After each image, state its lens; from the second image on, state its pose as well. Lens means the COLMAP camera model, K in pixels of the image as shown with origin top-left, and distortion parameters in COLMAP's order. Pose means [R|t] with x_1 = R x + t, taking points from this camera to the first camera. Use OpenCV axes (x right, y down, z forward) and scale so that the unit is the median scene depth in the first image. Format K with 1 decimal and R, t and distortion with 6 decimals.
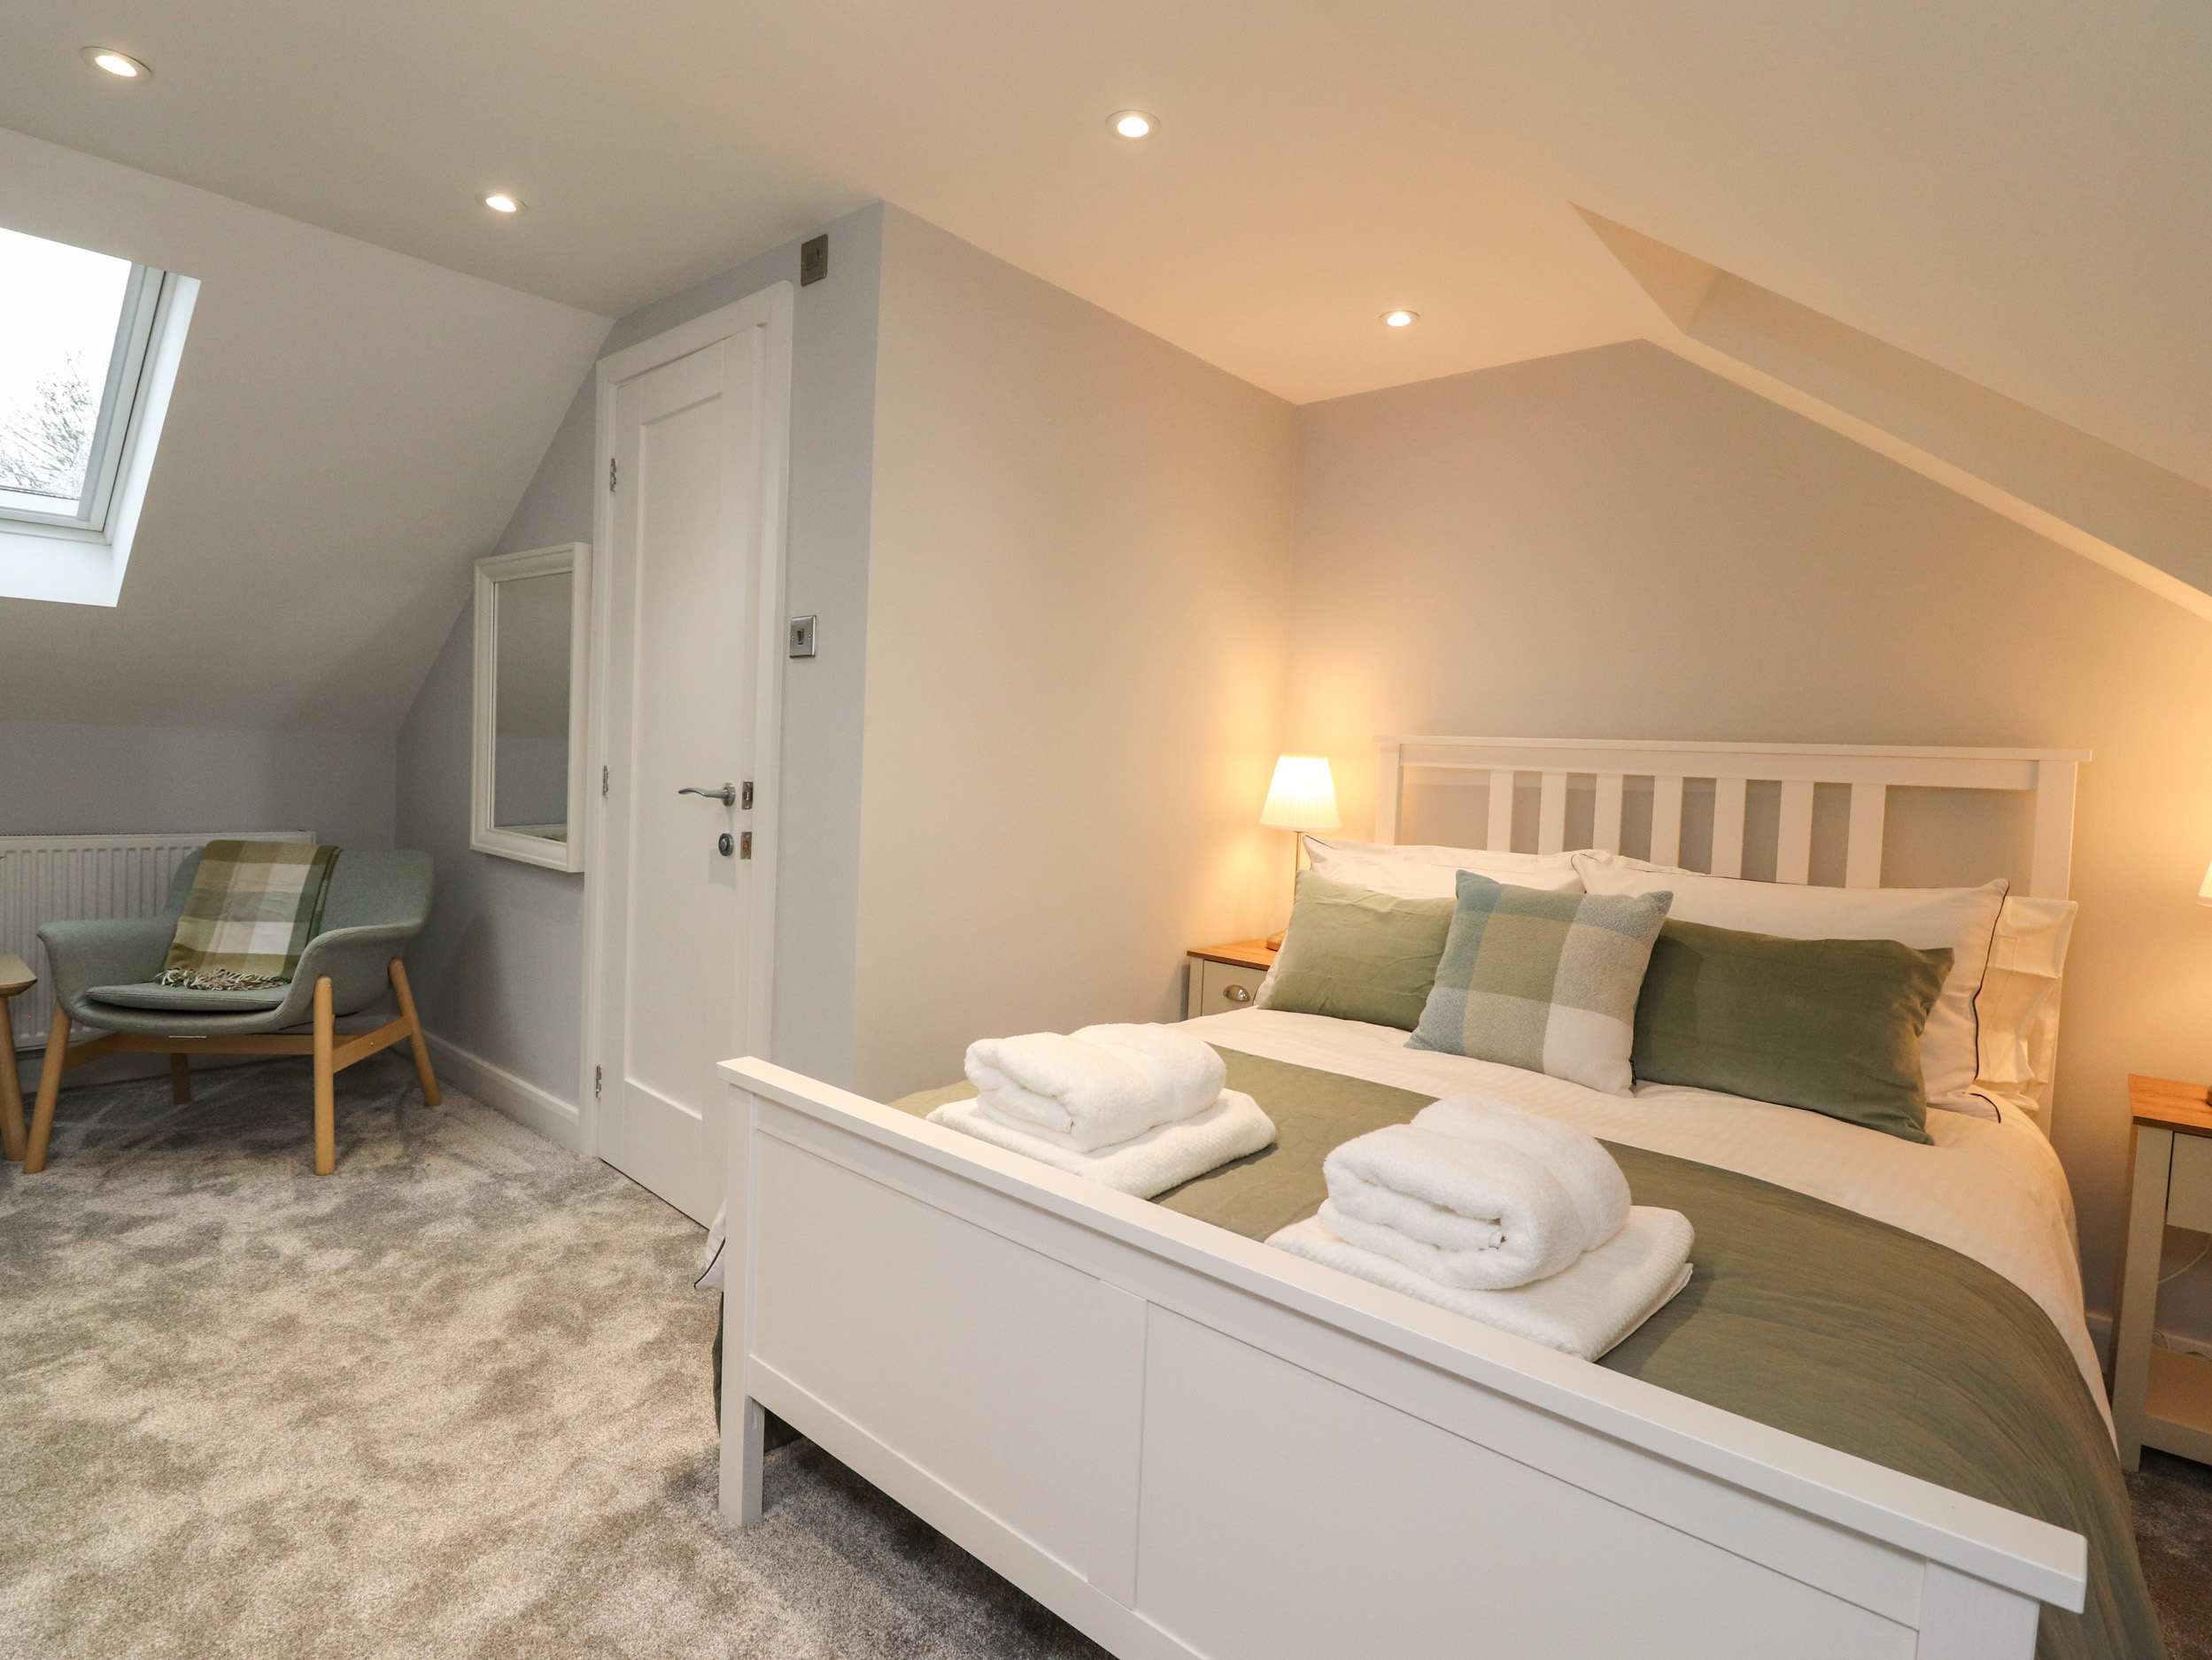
lens RADIAL K [[1148.8, 0, 1095.9], [0, 1148.8, 803.7], [0, 0, 1]] dist [0.004694, -0.016979]
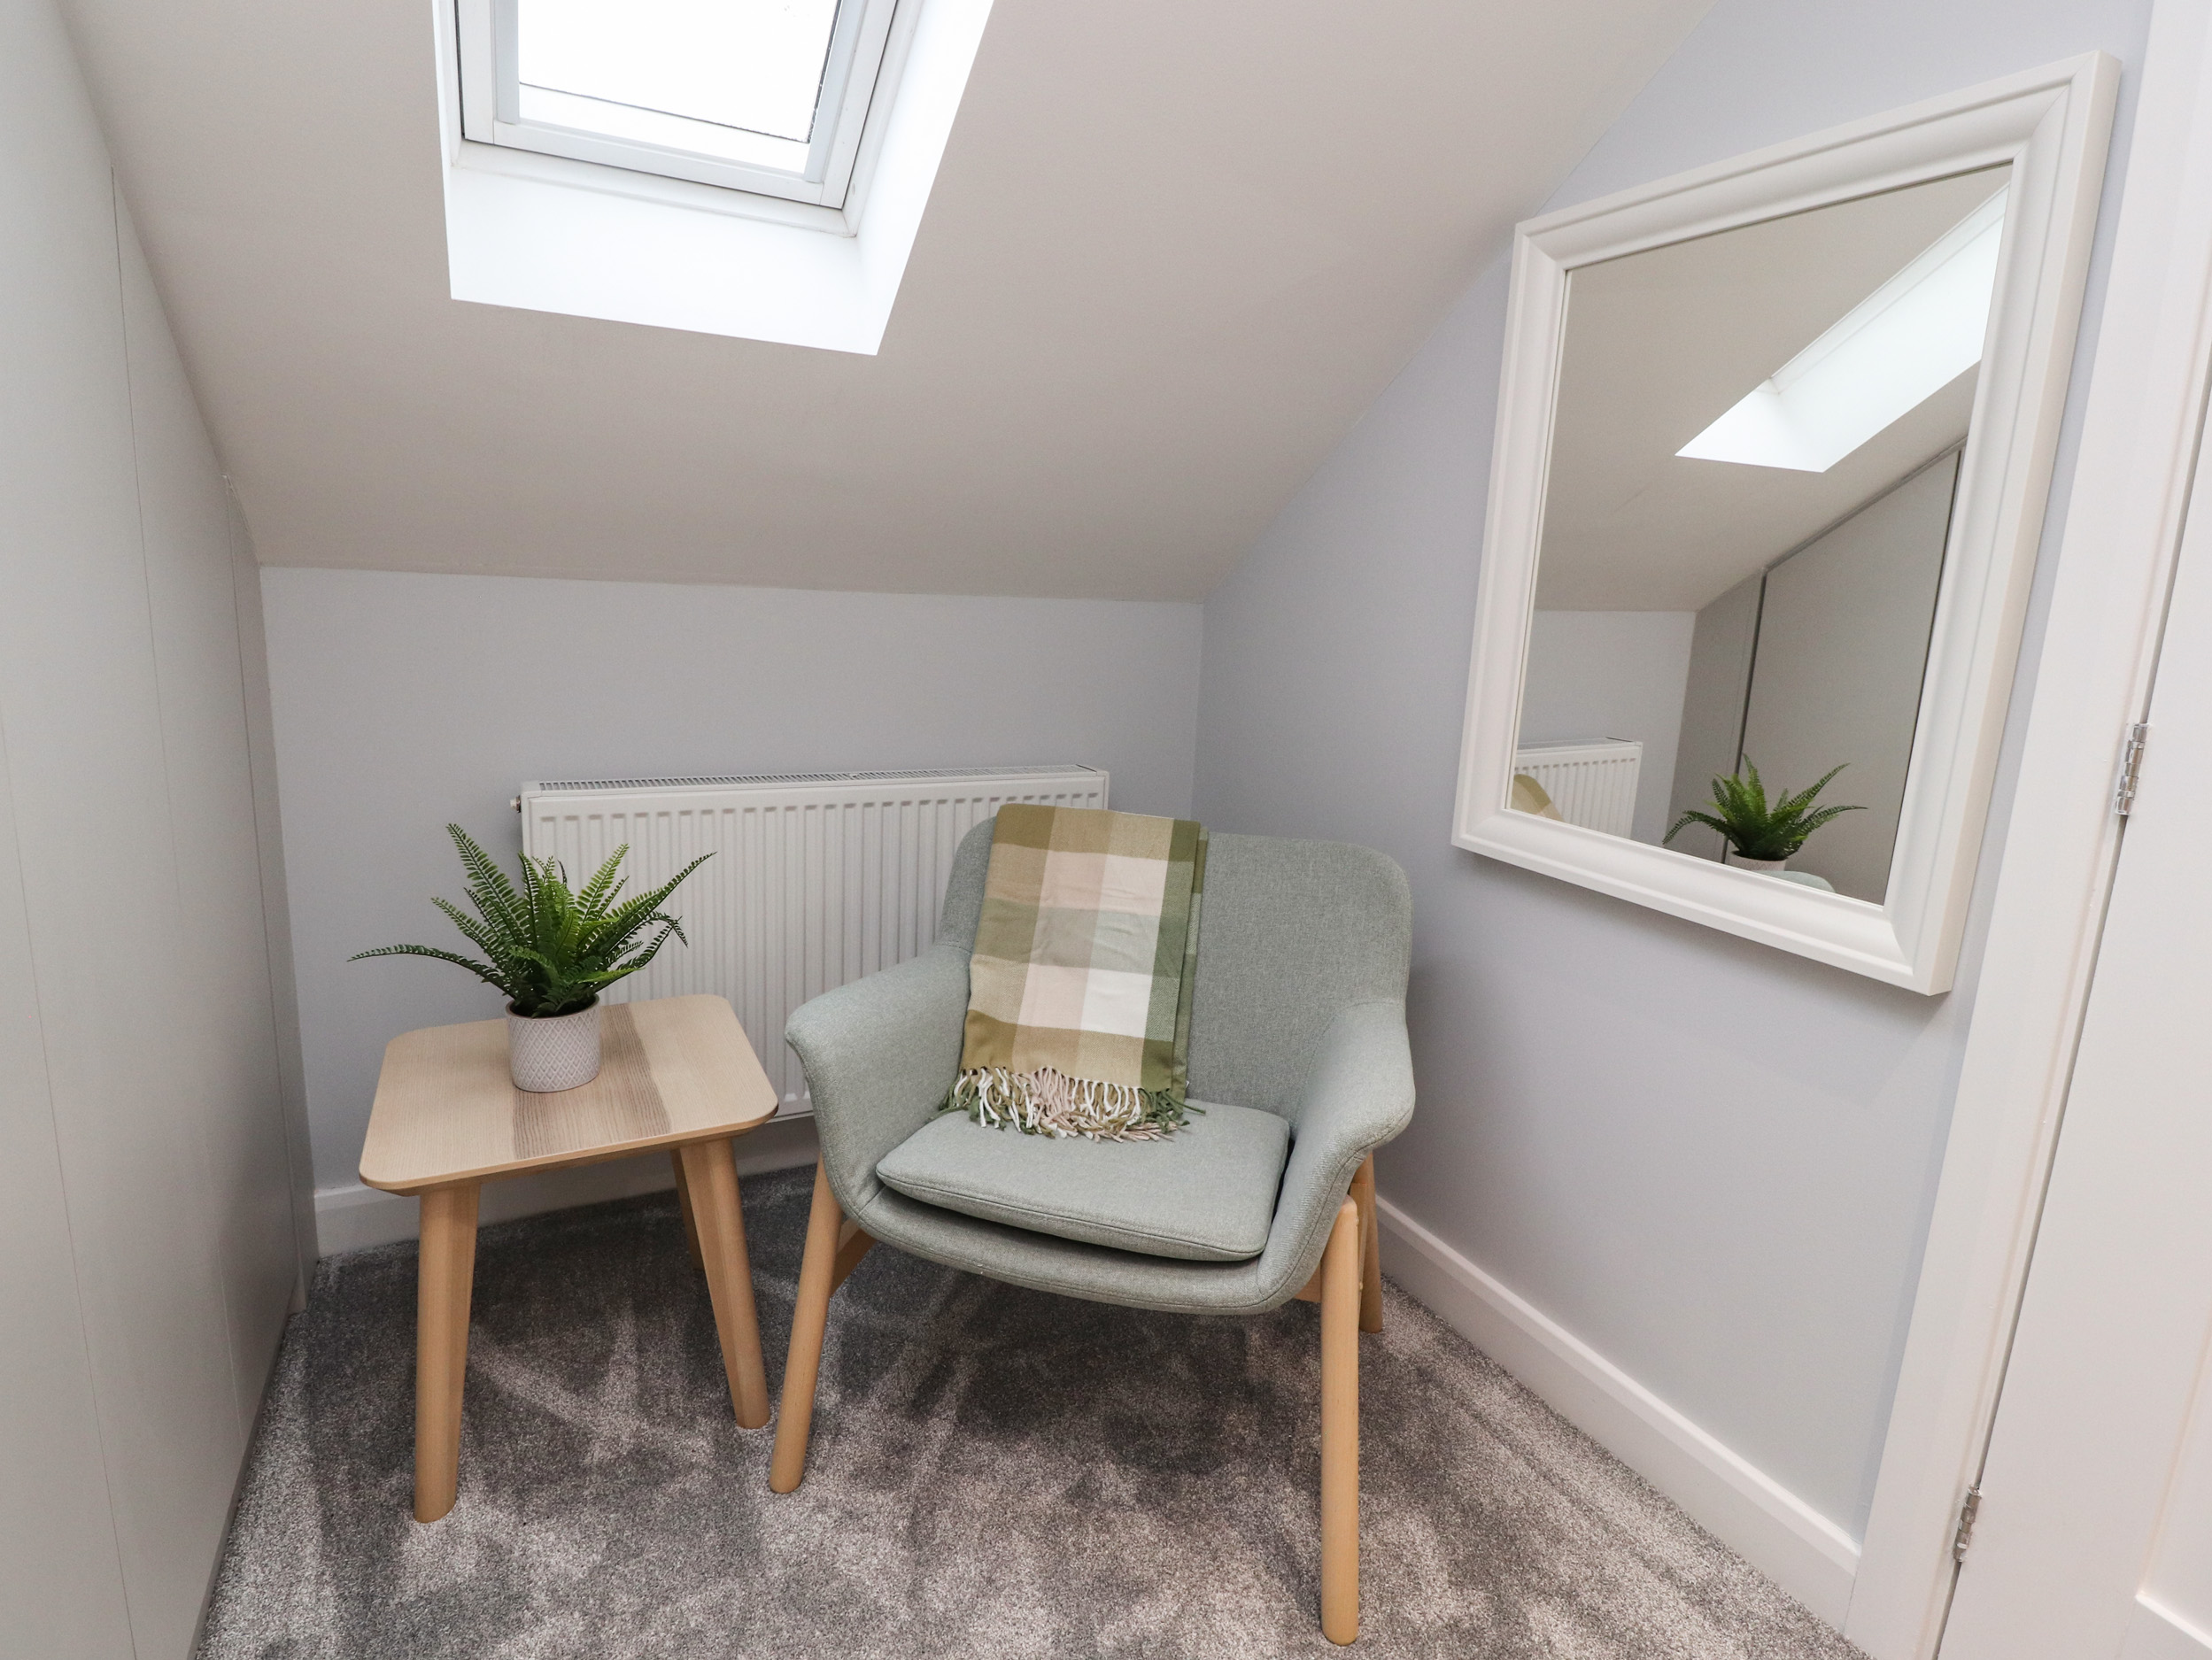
lens RADIAL K [[1148.8, 0, 1095.9], [0, 1148.8, 803.7], [0, 0, 1]] dist [0.004694, -0.016979]
pose [[0.927852, 0.070098, -0.366302, -0.549335], [-0.020261, 0.990201, 0.138170, -0.047513], [0.372398, -0.120780, 0.920180, 0.528044]]
